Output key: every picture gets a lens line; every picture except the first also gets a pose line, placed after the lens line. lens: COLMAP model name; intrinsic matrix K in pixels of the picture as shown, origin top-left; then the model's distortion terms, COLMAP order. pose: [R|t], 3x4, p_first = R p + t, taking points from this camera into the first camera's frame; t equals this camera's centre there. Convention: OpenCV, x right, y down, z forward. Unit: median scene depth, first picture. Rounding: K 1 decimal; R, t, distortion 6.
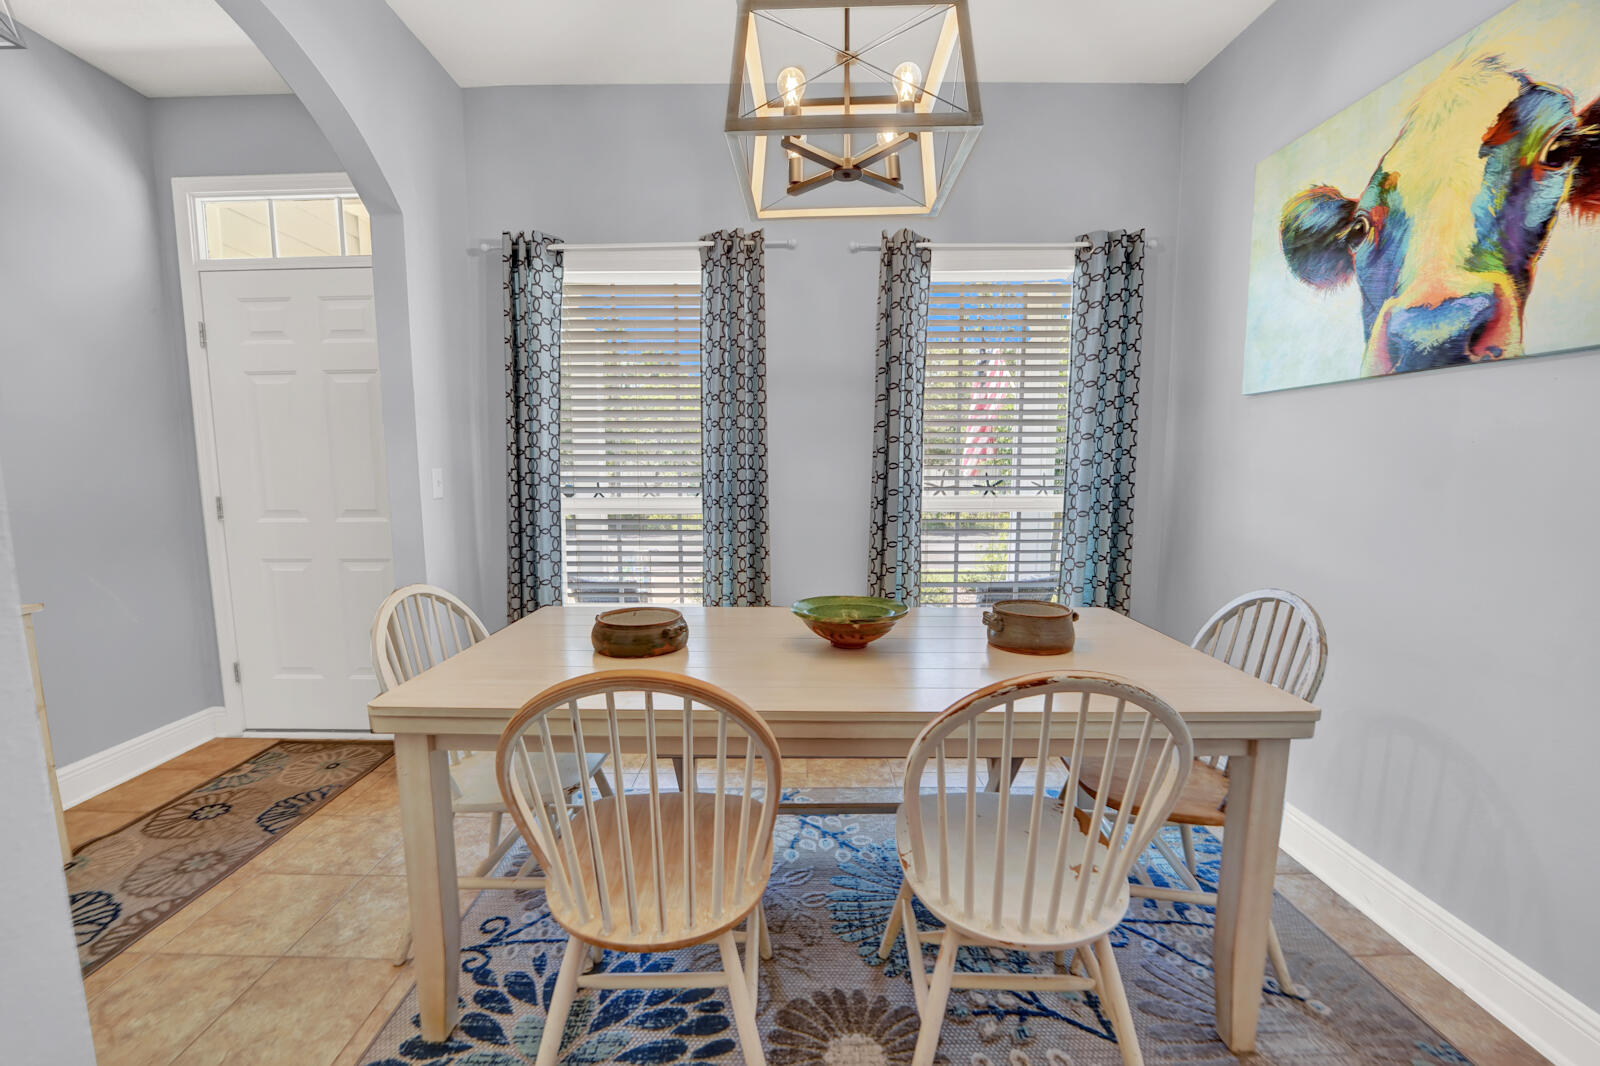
lens RADIAL K [[653.8, 0, 796.9], [0, 653.8, 537.8], [0, 0, 1]] dist [-0.028514, 0.002511]
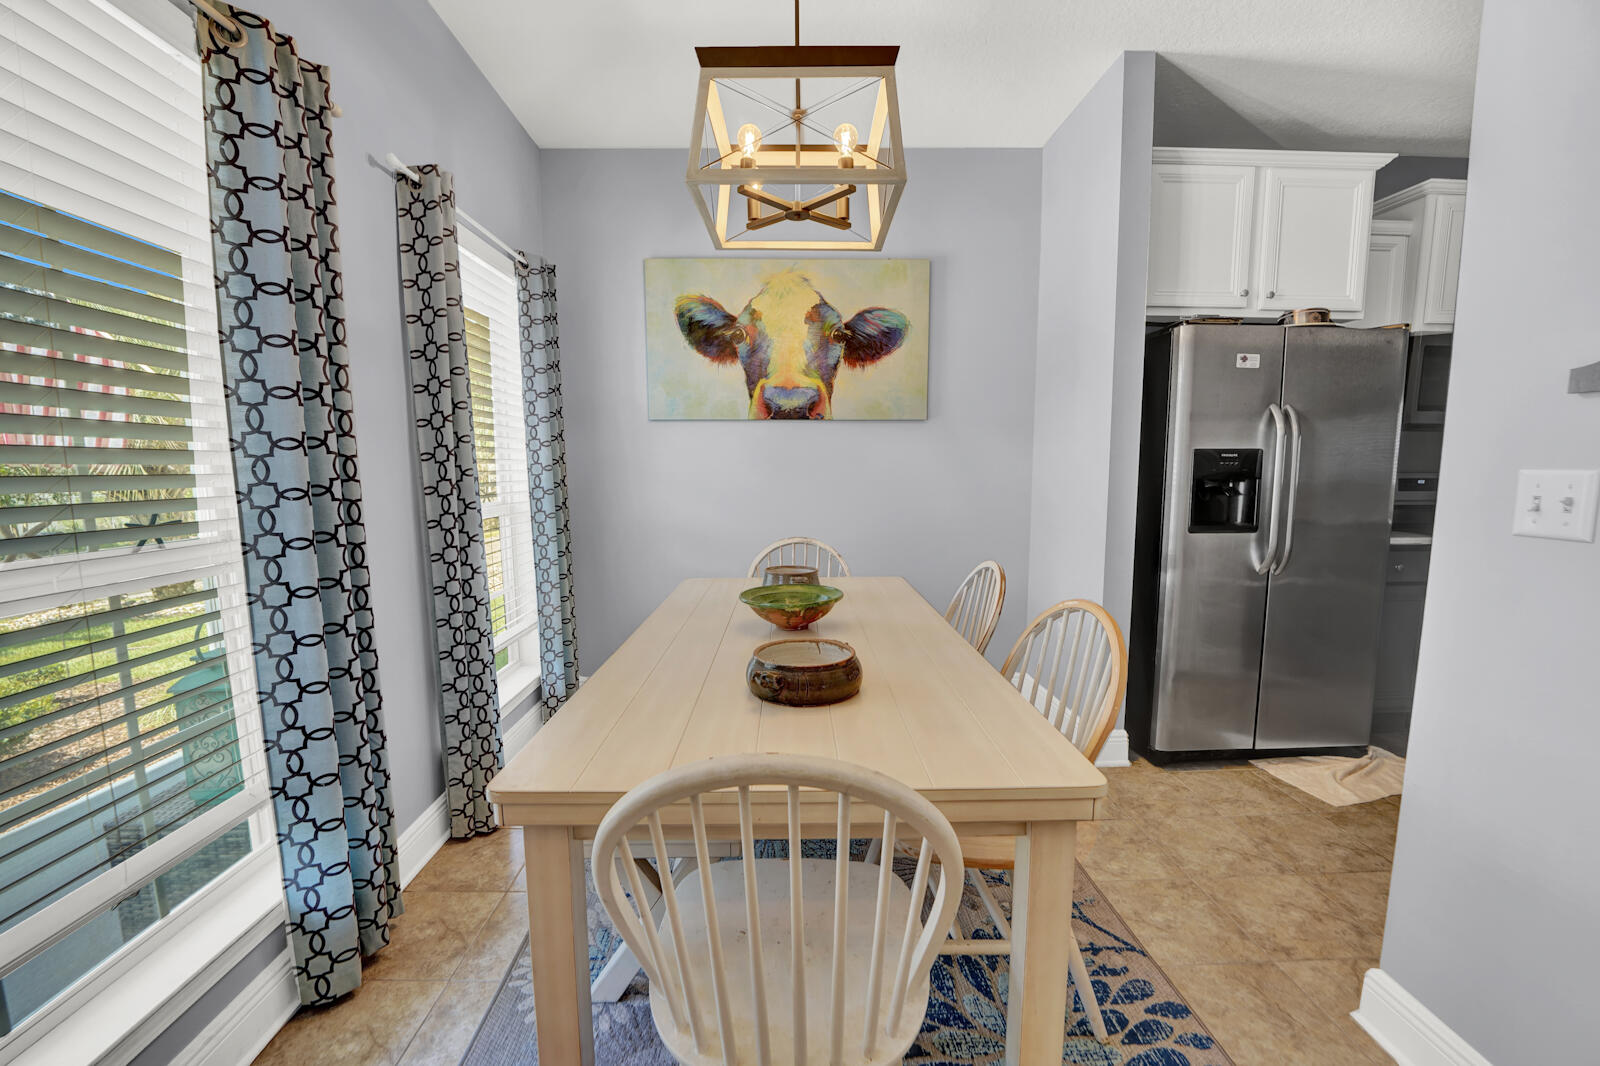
lens RADIAL K [[653.8, 0, 796.8], [0, 653.8, 540.2], [0, 0, 1]] dist [-0.028514, 0.002511]
pose [[-0.033167, -0.110943, 0.993273, -1.047055], [0.120979, 0.986067, 0.114178, -0.117821], [-0.992101, 0.123952, -0.019283, 1.017148]]
